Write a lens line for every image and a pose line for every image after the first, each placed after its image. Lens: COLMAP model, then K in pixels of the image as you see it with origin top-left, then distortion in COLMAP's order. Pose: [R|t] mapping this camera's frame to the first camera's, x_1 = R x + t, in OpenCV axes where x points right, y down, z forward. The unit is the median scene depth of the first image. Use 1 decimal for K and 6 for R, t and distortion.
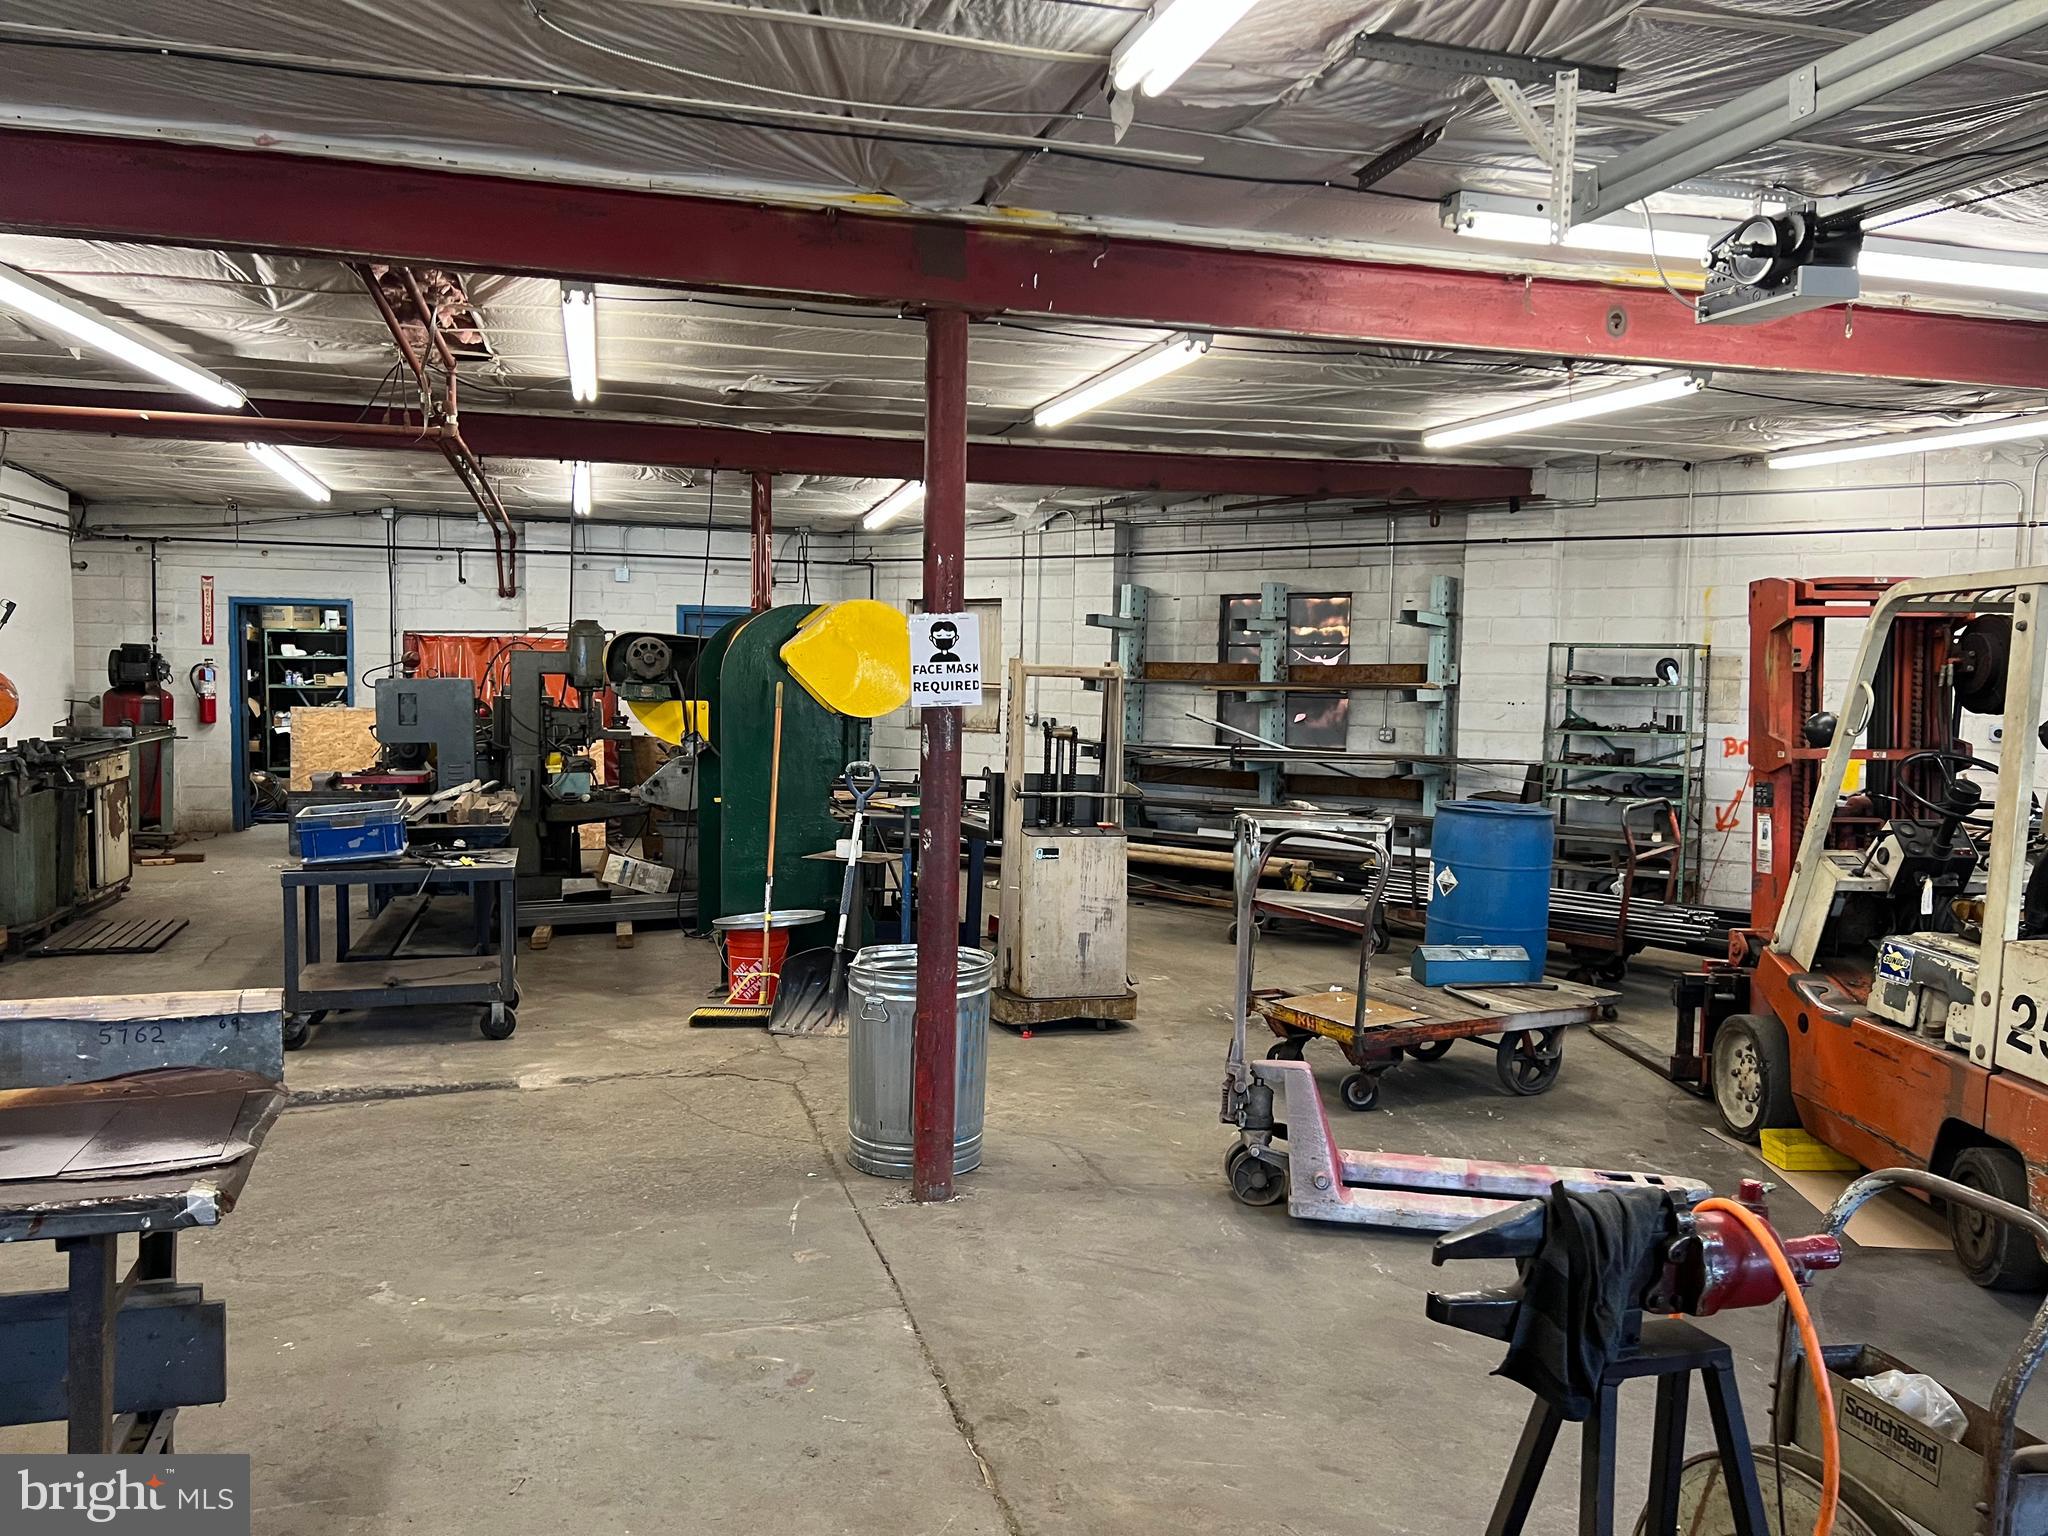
lens RADIAL K [[1552.9, 0, 1022.5], [0, 1552.9, 778.6], [0, 0, 1]] dist [0.075248, -0.100208]
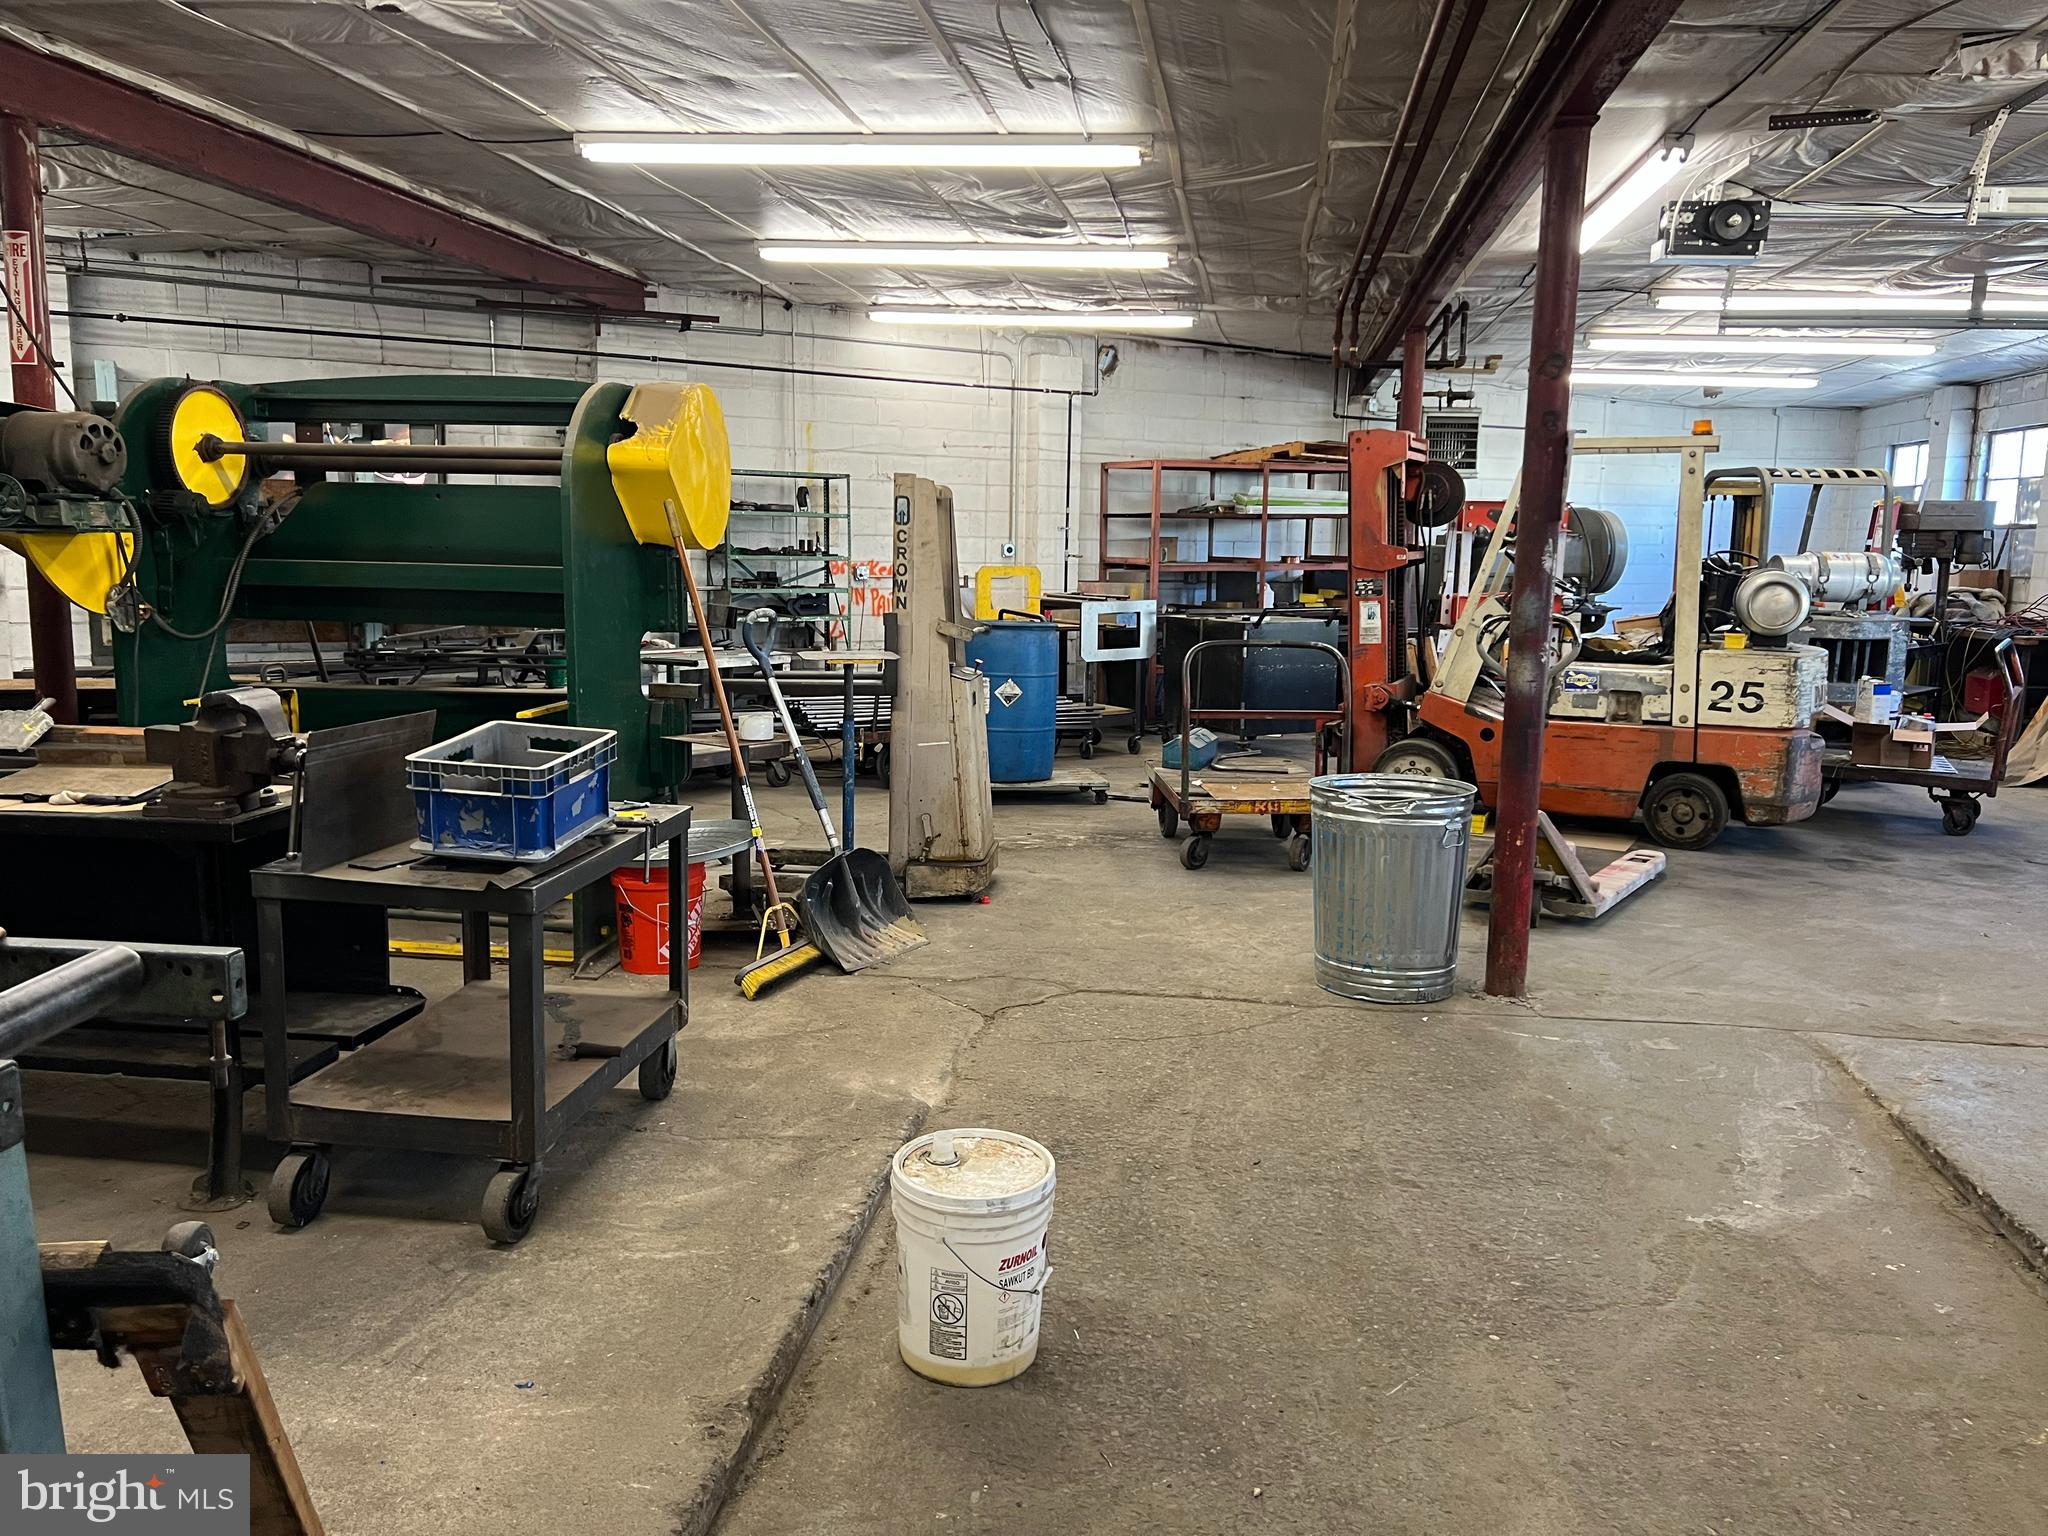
lens RADIAL K [[1552.9, 0, 1022.5], [0, 1552.9, 778.6], [0, 0, 1]] dist [0.075248, -0.100208]
pose [[0.391429, -0.153391, 0.907333, -0.860453], [0.057639, 0.988160, 0.142190, -0.033751], [-0.918401, -0.003359, 0.395636, 0.677499]]
